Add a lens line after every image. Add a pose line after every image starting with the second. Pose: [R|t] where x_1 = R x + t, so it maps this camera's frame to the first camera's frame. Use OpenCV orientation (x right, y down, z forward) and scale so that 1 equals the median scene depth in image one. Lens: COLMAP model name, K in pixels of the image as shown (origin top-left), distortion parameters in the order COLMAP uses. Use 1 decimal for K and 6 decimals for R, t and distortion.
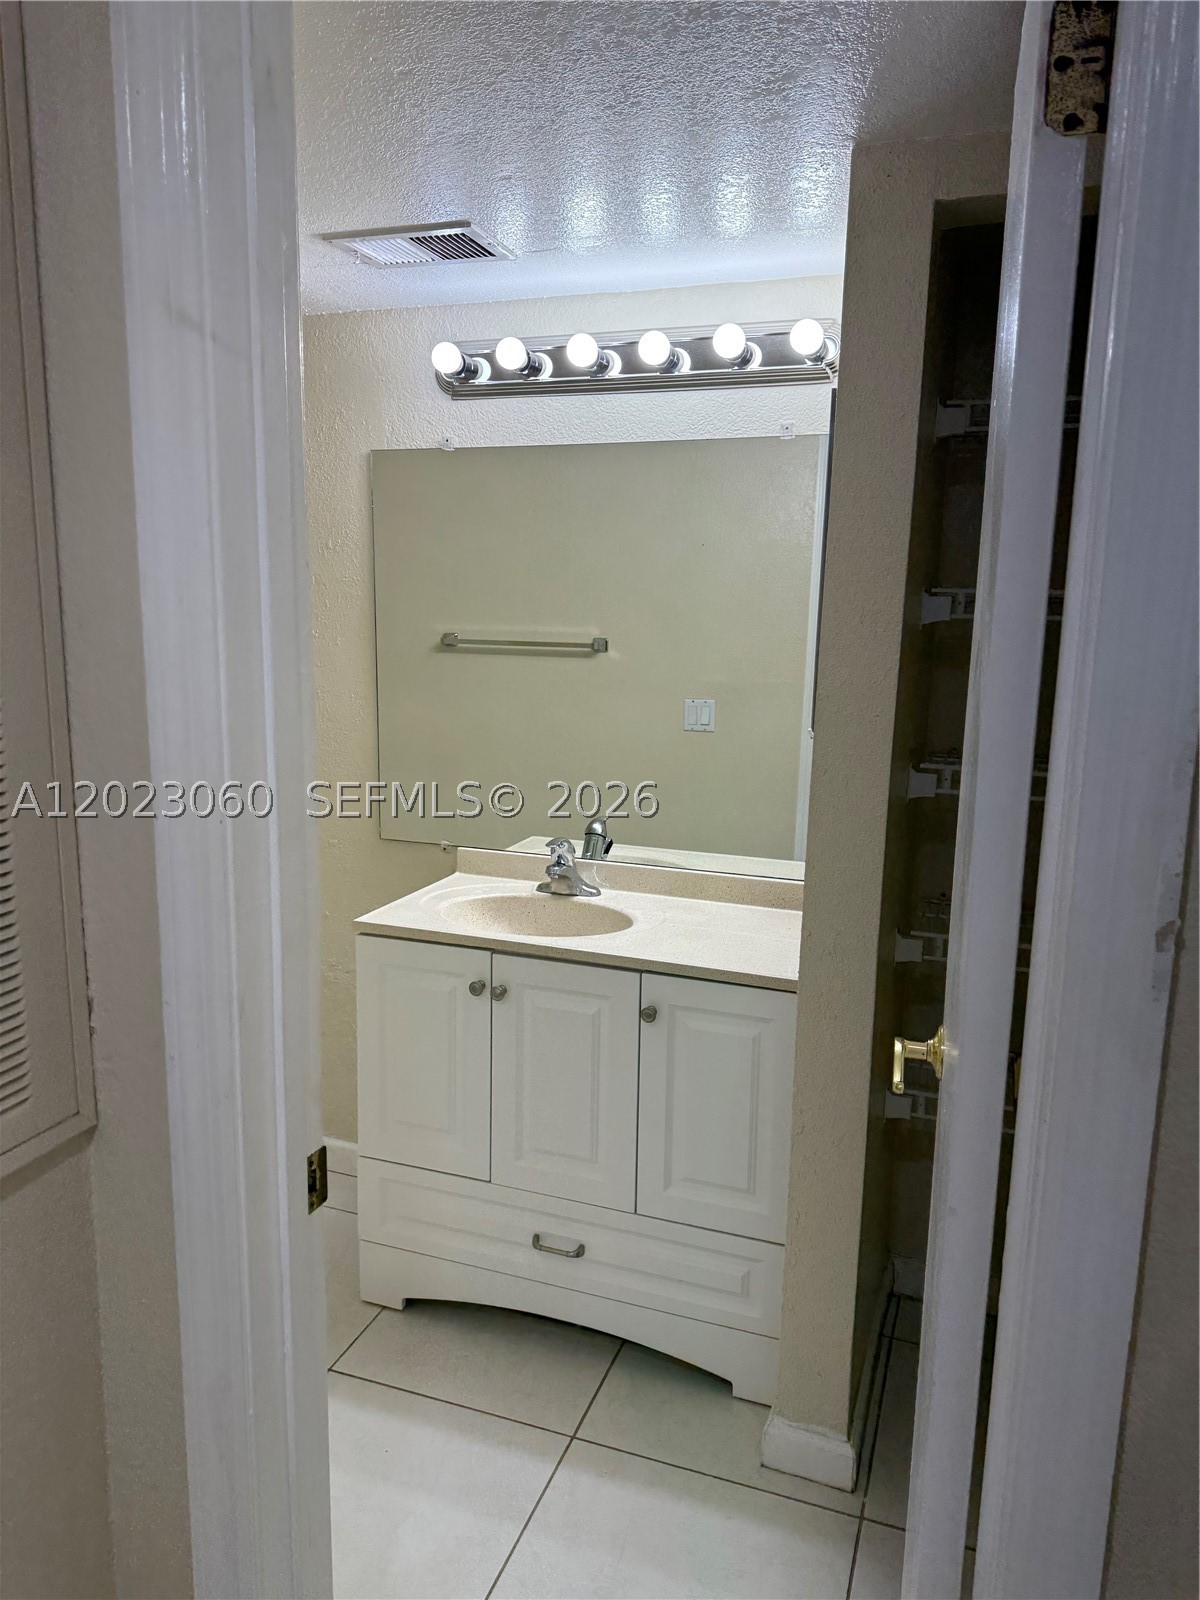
lens RADIAL K [[1117.6, 0, 588.2], [0, 1117.6, 846.3], [0, 0, 1]] dist [0.165121, -0.183198]
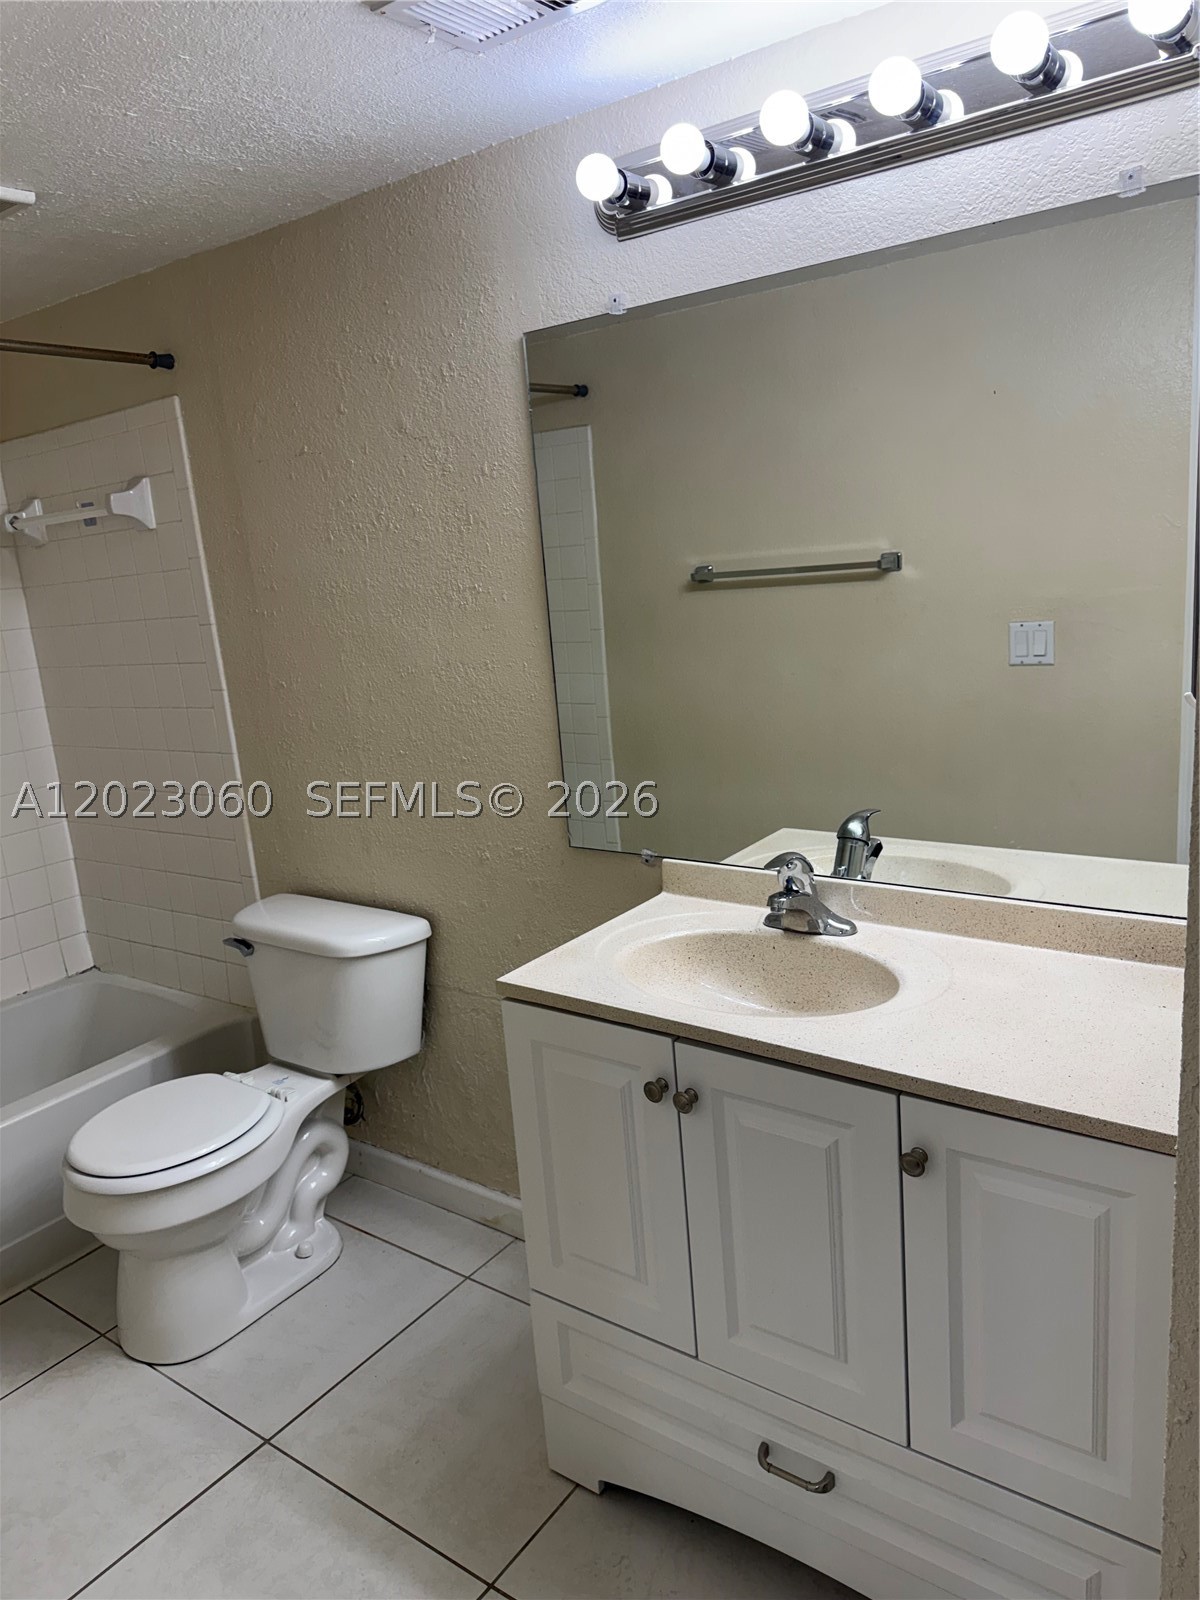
lens RADIAL K [[1133.6, 0, 595.4], [0, 1133.6, 814.9], [0, 0, 1]] dist [0.039277, -0.048167]
pose [[0.956279, -0.030432, -0.290868, 0.062624], [0.038485, 0.999017, 0.022006, -0.049639], [0.289912, -0.032237, 0.956510, 0.302135]]
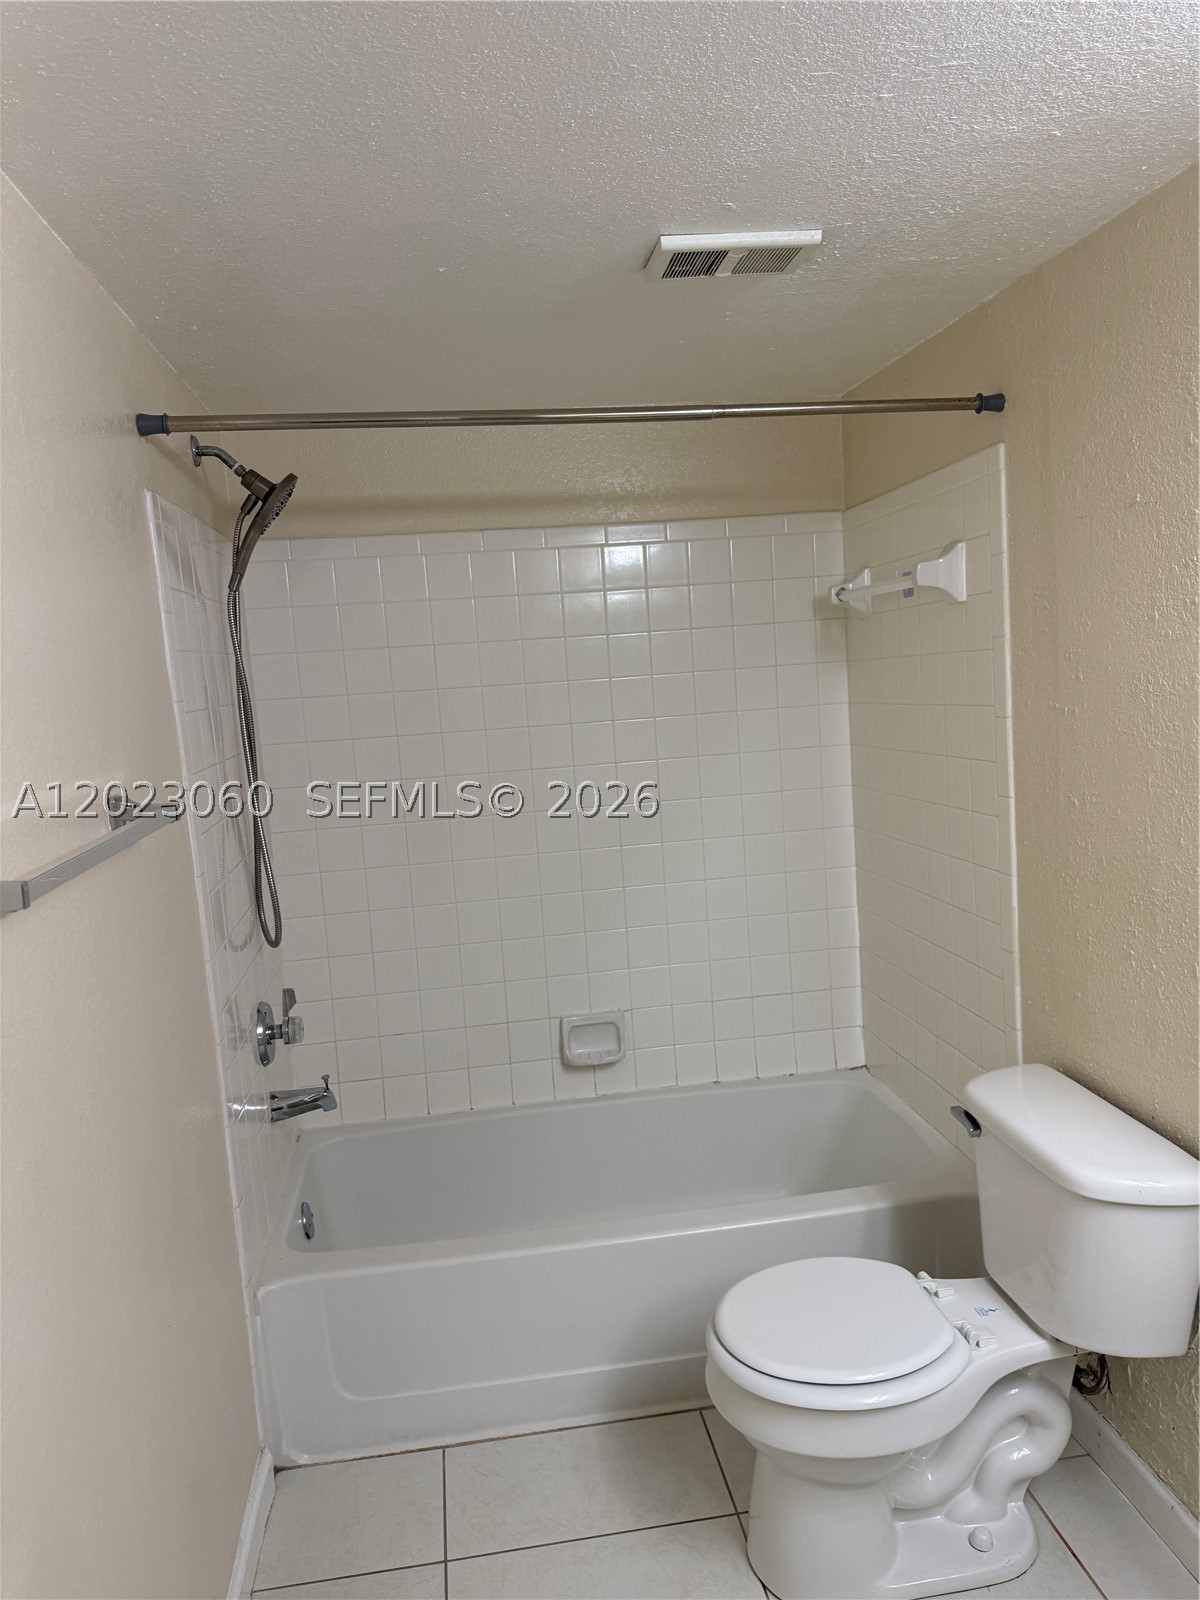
lens RADIAL K [[1133.6, 0, 595.4], [0, 1133.6, 814.9], [0, 0, 1]] dist [0.039277, -0.048167]
pose [[0.467550, 0.066481, -0.881463, 0.046921], [-0.107925, 0.994001, 0.017722, -0.098189], [0.877353, 0.086846, 0.471920, 0.456732]]
